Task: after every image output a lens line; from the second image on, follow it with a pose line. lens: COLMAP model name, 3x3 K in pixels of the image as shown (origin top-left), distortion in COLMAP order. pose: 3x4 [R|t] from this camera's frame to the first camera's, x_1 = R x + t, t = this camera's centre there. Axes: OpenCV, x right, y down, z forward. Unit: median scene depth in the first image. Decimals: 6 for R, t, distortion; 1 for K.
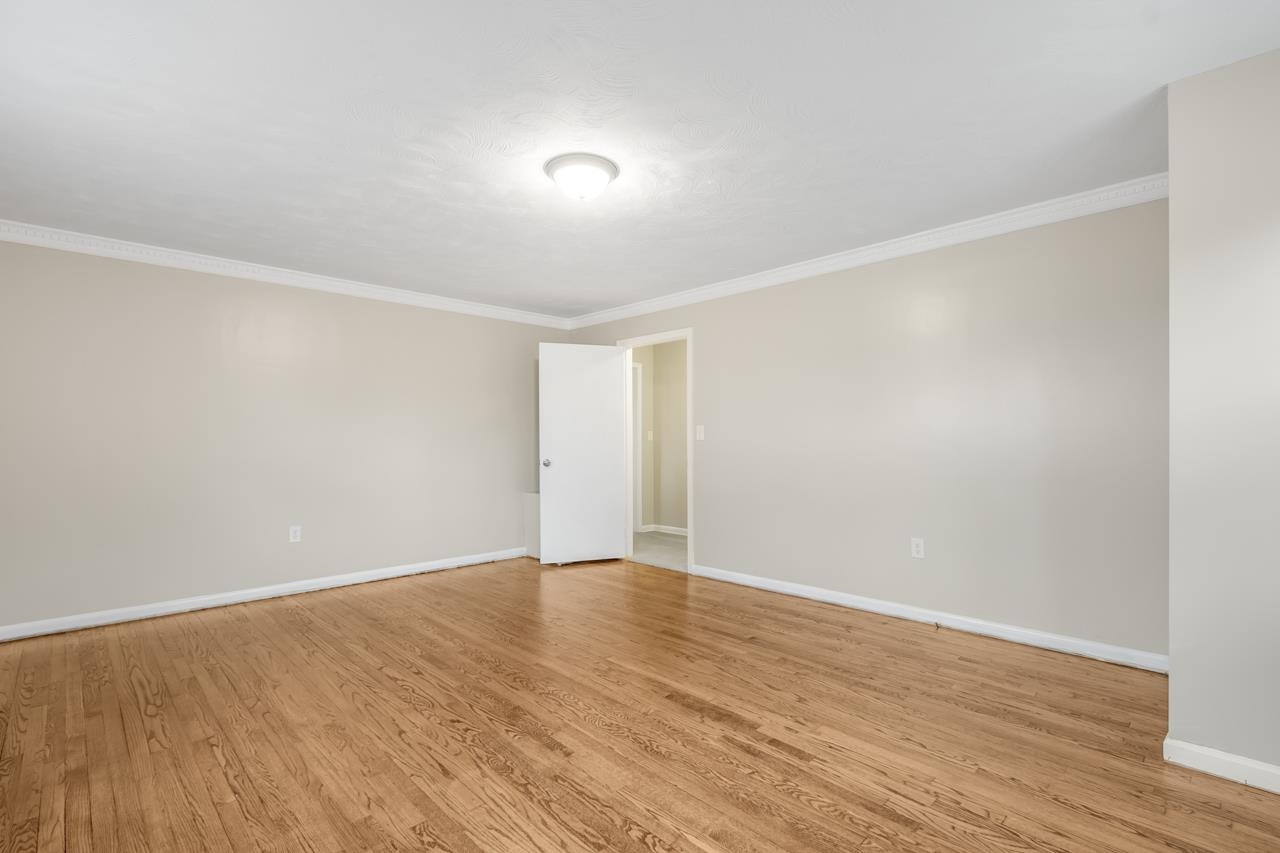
lens RADIAL K [[591.3, 0, 640.0], [0, 591.3, 428.4], [0, 0, 1]] dist [-0.000767, 0.000120]
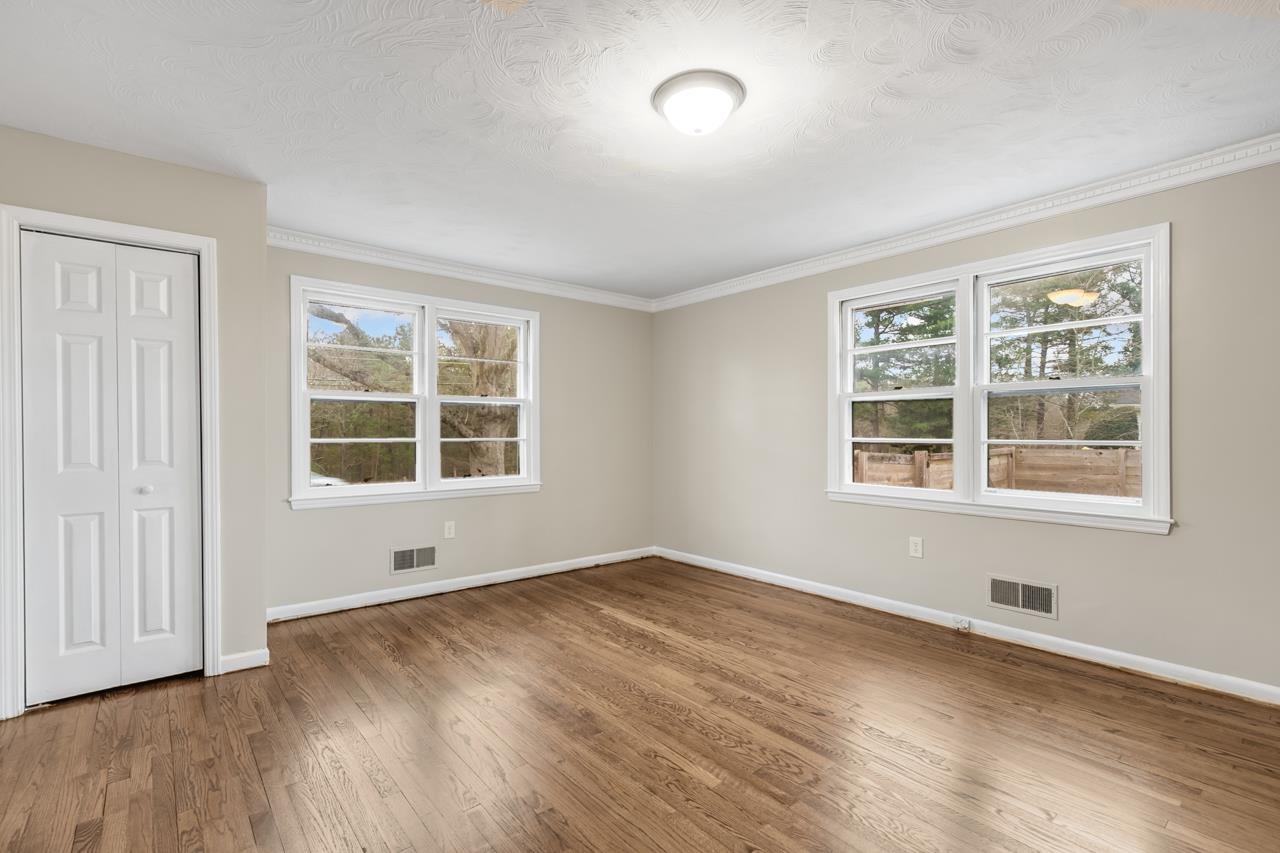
lens RADIAL K [[591.3, 0, 639.1], [0, 591.3, 436.9], [0, 0, 1]] dist [-0.000767, 0.000120]
pose [[-0.996858, 0.004353, 0.079087, -0.092078], [0.003721, 0.999960, -0.008134, 0.032934], [-0.079119, -0.007814, -0.996835, 2.077347]]
